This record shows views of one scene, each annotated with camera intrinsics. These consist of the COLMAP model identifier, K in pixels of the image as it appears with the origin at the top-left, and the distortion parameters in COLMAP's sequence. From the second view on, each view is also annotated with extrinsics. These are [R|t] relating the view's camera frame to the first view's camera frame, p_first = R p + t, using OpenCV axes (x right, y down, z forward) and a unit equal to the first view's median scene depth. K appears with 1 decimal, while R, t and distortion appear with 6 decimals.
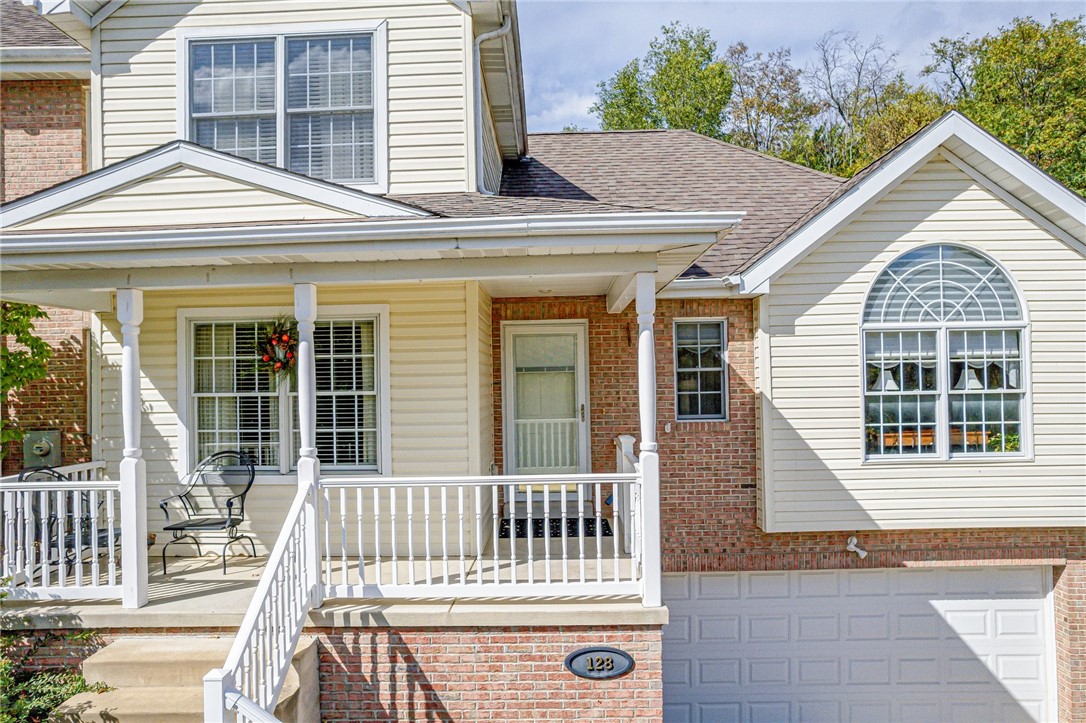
lens RADIAL K [[694.7, 0, 544.3], [0, 694.7, 376.6], [0, 0, 1]] dist [-0.088783, 0.079842]
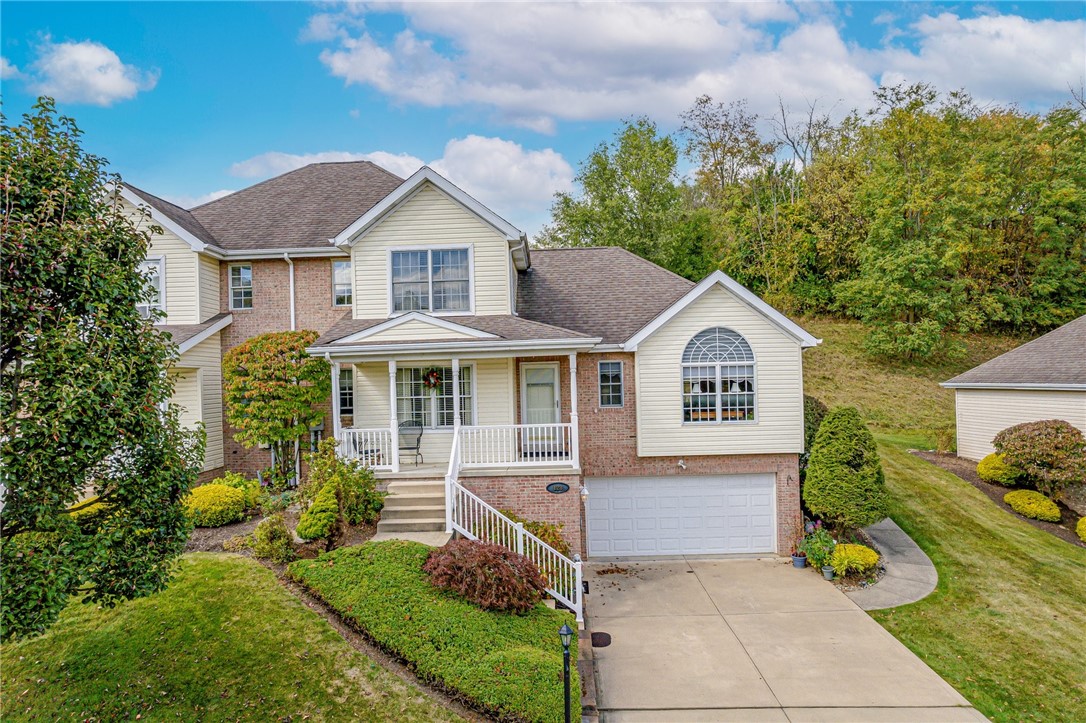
lens RADIAL K [[694.7, 0, 544.3], [0, 694.7, 376.6], [0, 0, 1]] dist [-0.088783, 0.079842]
pose [[0.999956, -0.009063, -0.002422, 0.021245], [0.009072, 0.999953, 0.003481, -0.045087], [0.002391, -0.003503, 0.999991, -1.264936]]
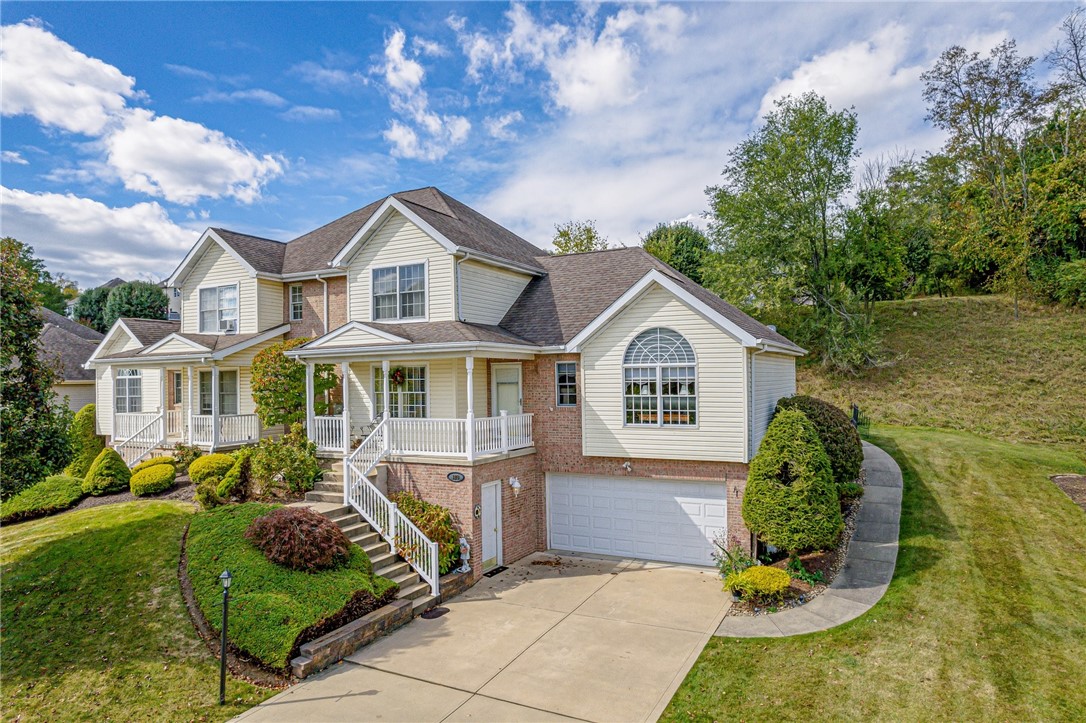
lens RADIAL K [[694.7, 0, 544.3], [0, 694.7, 376.6], [0, 0, 1]] dist [-0.088783, 0.079842]
pose [[0.899717, 0.003503, -0.436461, 1.218367], [-0.000506, 0.999976, 0.006981, -0.053050], [0.436474, -0.006060, 0.899696, -1.141456]]
